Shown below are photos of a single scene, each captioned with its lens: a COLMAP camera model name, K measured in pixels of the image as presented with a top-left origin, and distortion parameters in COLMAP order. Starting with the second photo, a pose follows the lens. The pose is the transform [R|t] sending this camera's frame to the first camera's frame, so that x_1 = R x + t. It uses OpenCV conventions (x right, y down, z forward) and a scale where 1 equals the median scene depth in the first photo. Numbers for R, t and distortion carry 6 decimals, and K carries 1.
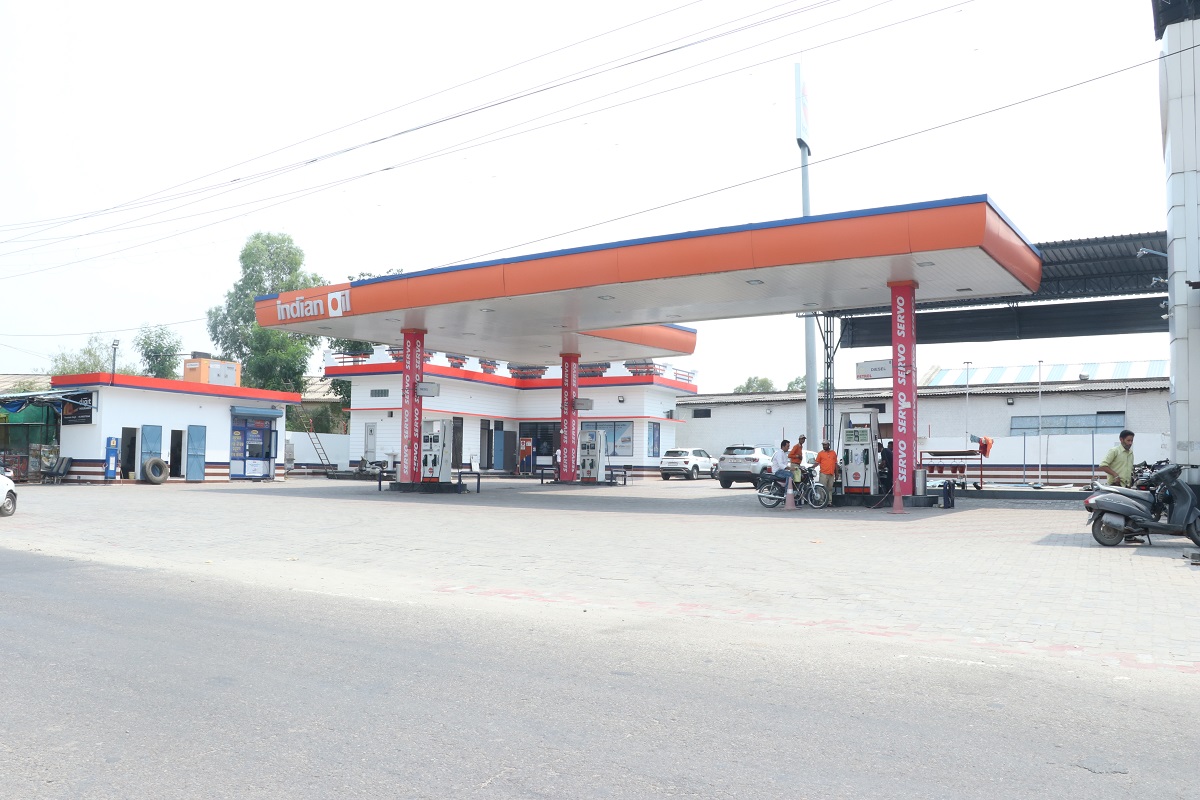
lens RADIAL K [[977.2, 0, 594.0], [0, 977.2, 400.1], [0, 0, 1]] dist [-0.124411, 0.036630]
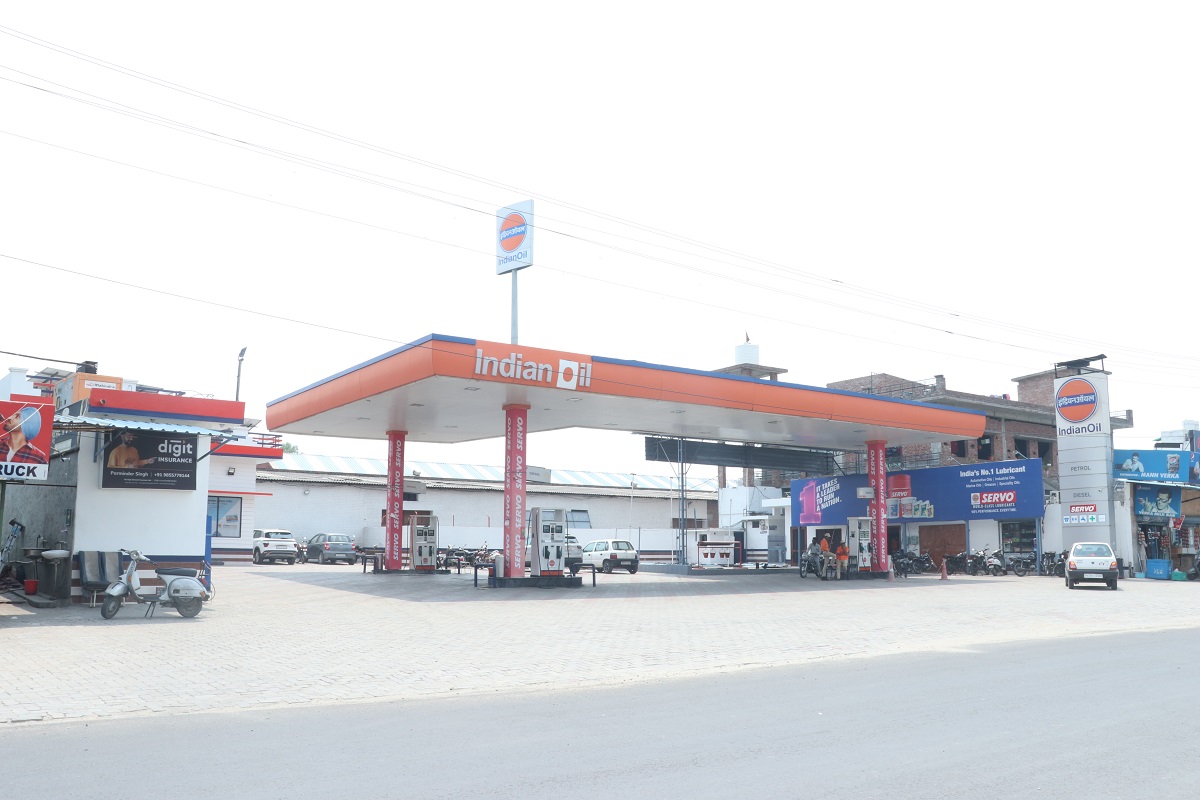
lens RADIAL K [[977.2, 0, 593.4], [0, 977.2, 401.9], [0, 0, 1]] dist [-0.124411, 0.036630]
pose [[0.350752, 0.131358, 0.927210, -0.803258], [-0.065670, 0.991126, -0.115572, 0.019343], [-0.934163, -0.020352, 0.356266, 0.496538]]
